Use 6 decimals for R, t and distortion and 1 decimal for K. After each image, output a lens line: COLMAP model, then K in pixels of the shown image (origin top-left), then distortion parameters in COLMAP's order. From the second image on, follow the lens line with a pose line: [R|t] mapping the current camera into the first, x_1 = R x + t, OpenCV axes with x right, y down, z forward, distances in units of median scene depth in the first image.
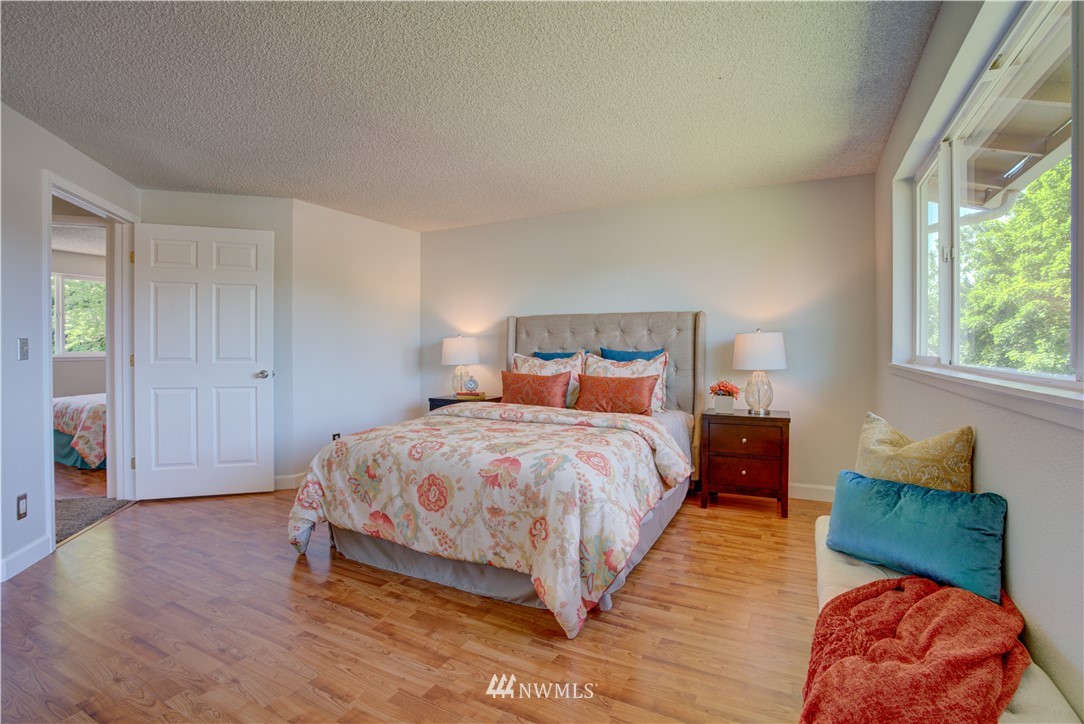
lens RADIAL K [[499.1, 0, 541.6], [0, 499.1, 347.9], [0, 0, 1]] dist [-0.066845, 0.023060]
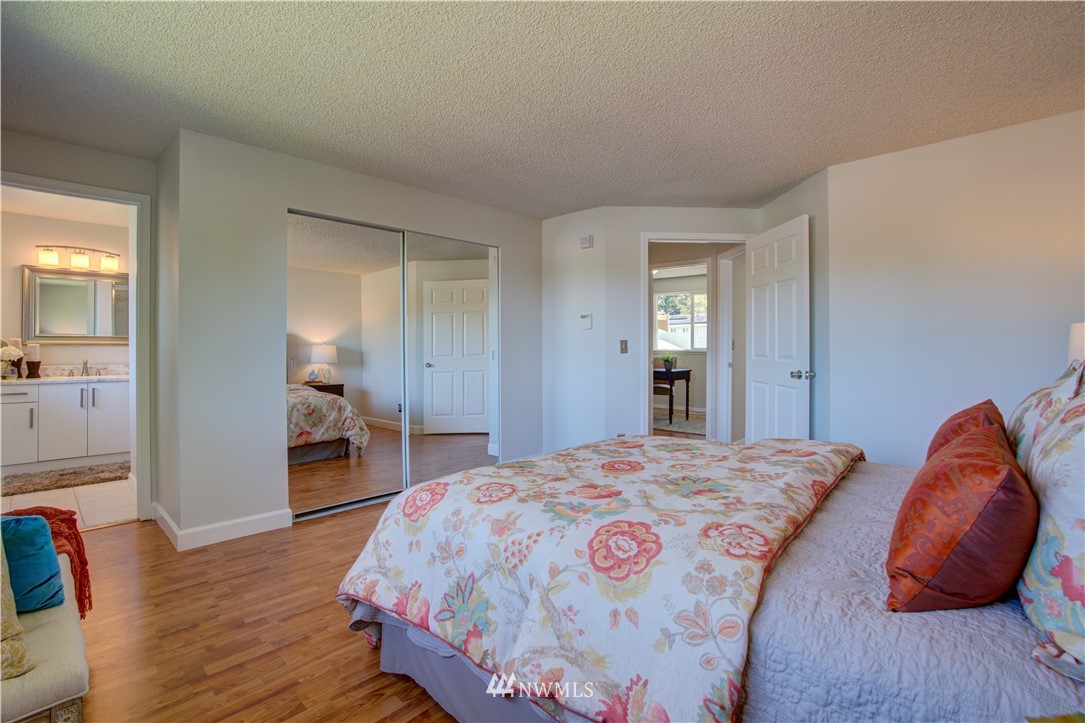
lens RADIAL K [[499.6, 0, 542.1], [0, 499.6, 347.4], [0, 0, 1]] dist [-0.066845, 0.023060]
pose [[-0.272230, 0.000820, -0.962232, 0.673935], [0.003711, 0.999993, -0.000198, 0.004376], [0.962225, -0.003625, -0.272231, 1.192235]]
